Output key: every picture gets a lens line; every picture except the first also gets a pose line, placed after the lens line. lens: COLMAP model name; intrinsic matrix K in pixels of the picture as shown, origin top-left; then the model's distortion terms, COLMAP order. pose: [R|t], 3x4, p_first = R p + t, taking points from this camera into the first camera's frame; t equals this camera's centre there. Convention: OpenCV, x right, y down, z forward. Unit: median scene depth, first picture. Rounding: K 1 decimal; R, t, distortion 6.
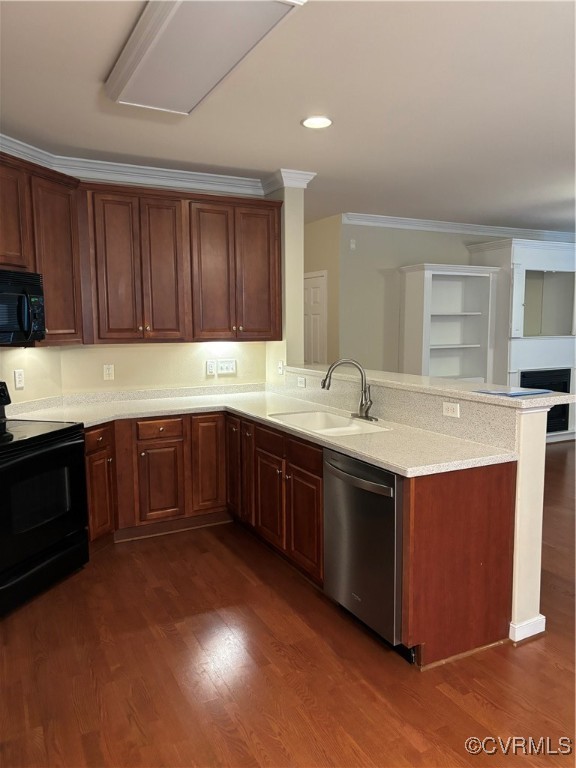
lens RADIAL K [[582.1, 0, 290.4], [0, 582.1, 385.2], [0, 0, 1]] dist [0.009991, 0.004395]
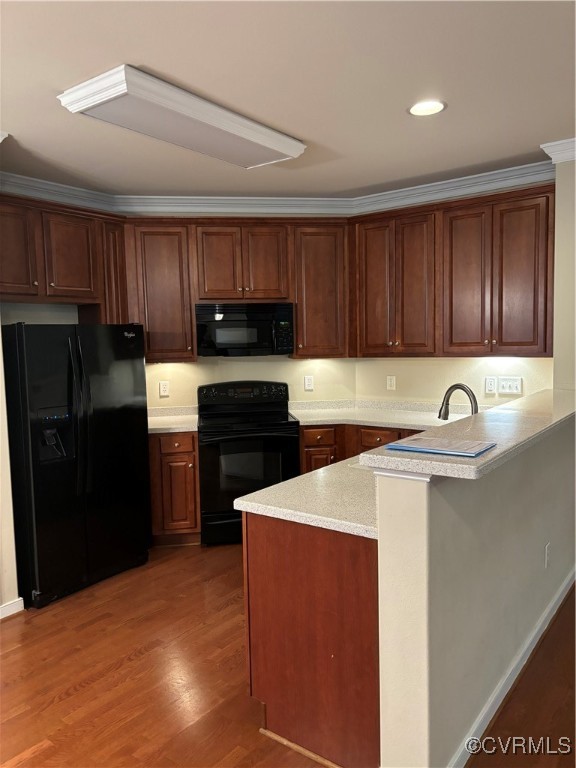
lens RADIAL K [[582.1, 0, 290.4], [0, 582.1, 385.2], [0, 0, 1]] dist [0.009991, 0.004395]
pose [[0.432935, 0.066619, -0.898960, 0.619511], [-0.072231, 0.996622, 0.039071, -0.049829], [0.898527, 0.048017, 0.436284, 0.377080]]
